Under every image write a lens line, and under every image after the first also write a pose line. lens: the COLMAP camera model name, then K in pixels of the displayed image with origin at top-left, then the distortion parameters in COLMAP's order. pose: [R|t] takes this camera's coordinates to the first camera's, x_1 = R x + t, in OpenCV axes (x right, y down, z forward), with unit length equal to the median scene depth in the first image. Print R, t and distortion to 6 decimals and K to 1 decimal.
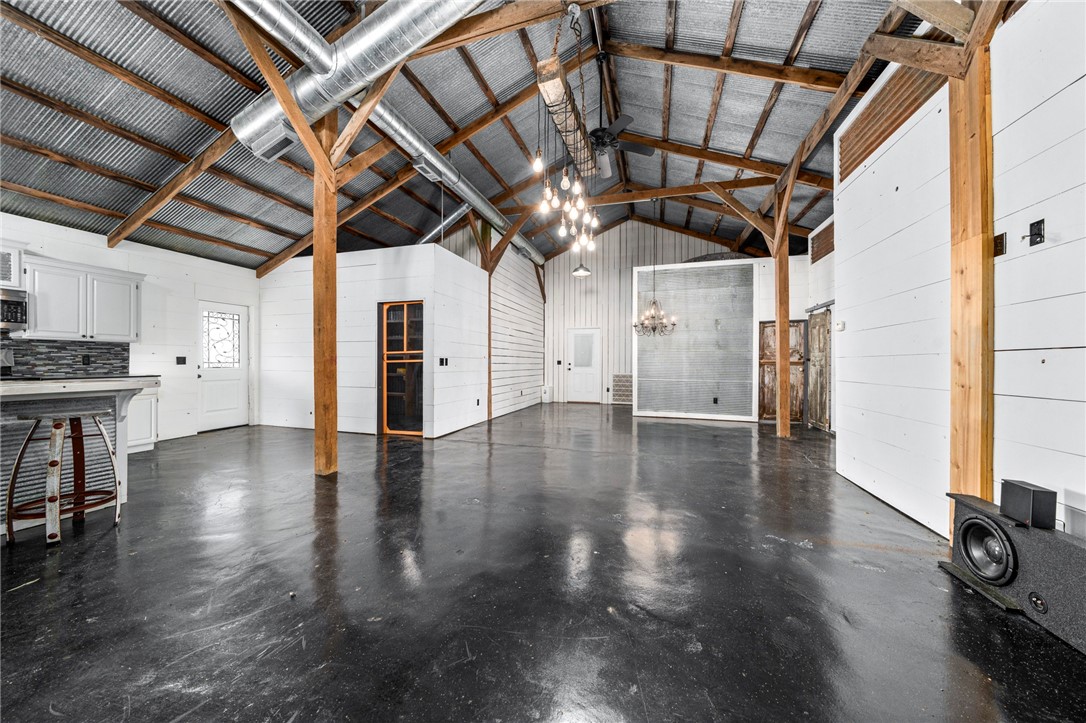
lens RADIAL K [[369.8, 0, 539.8], [0, 369.8, 361.5], [0, 0, 1]] dist [-0.002912, -0.000058]
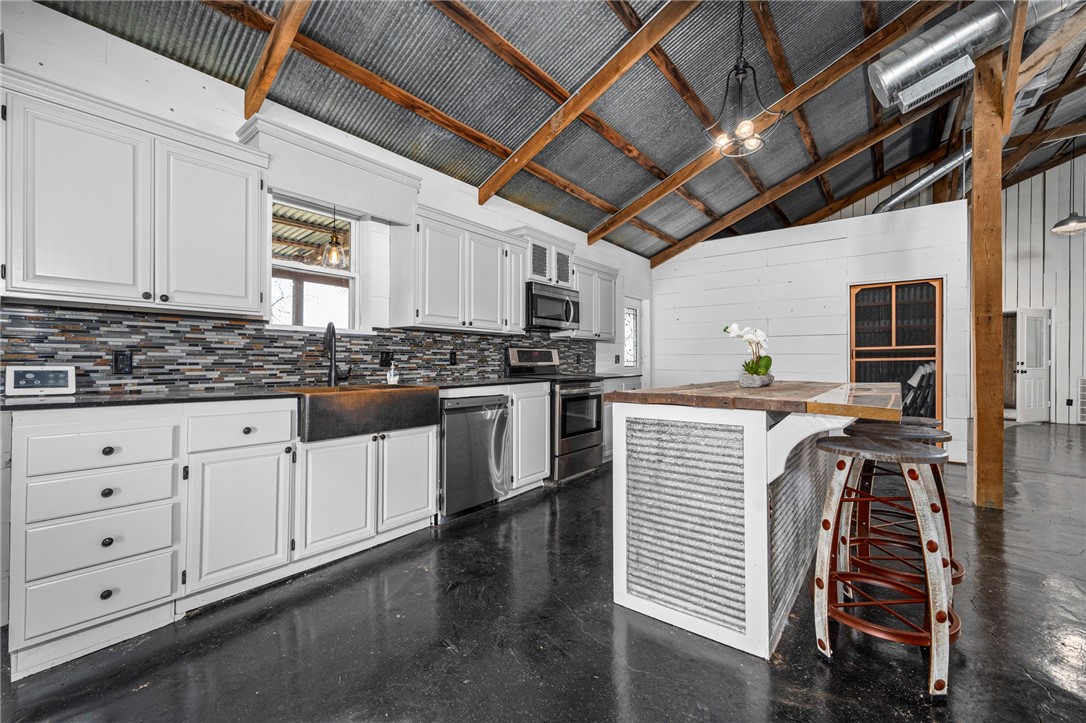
lens RADIAL K [[433.4, 0, 538.9], [0, 433.4, 360.7], [0, 0, 1]] dist [0.000426, 0.000051]
pose [[0.927817, -0.000858, -0.373035, -0.704948], [0.001197, 0.999999, 0.000677, -0.000203], [0.373034, -0.001075, 0.927817, -0.106032]]
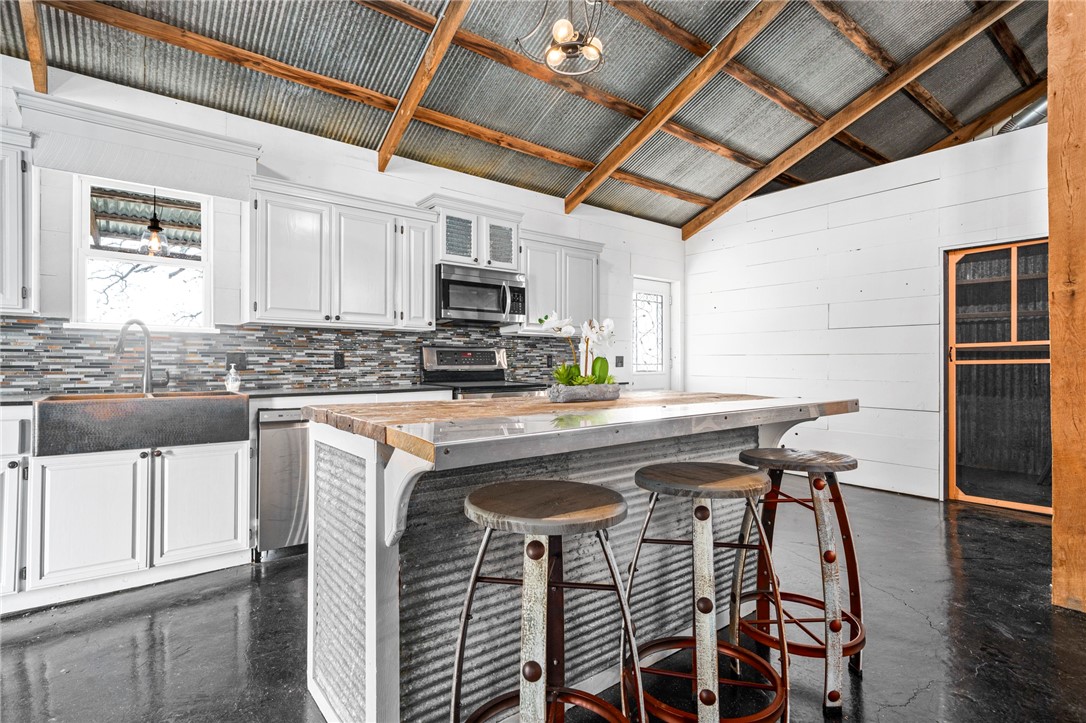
lens RADIAL K [[523.6, 0, 541.3], [0, 523.6, 362.8], [0, 0, 1]] dist [-0.001054, 0.000459]
pose [[0.824396, -0.001179, -0.566012, -0.488990], [0.001373, 0.999999, -0.000084, -0.000164], [0.566011, -0.000708, 0.824397, 0.061108]]
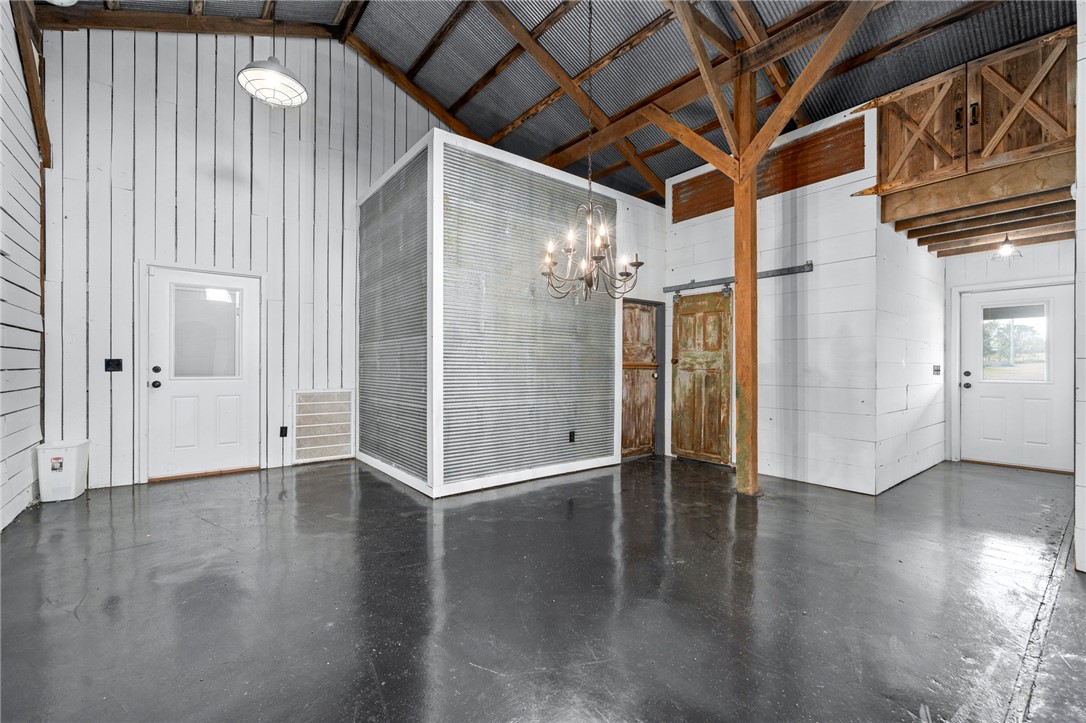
lens RADIAL K [[452.8, 0, 539.4], [0, 452.8, 366.0], [0, 0, 1]] dist [0.000026, 0.000020]
pose [[0.561601, -0.003243, 0.827402, -0.122882], [-0.003918, 0.999971, 0.006578, -0.000603], [-0.827399, -0.006936, 0.561572, 0.863050]]
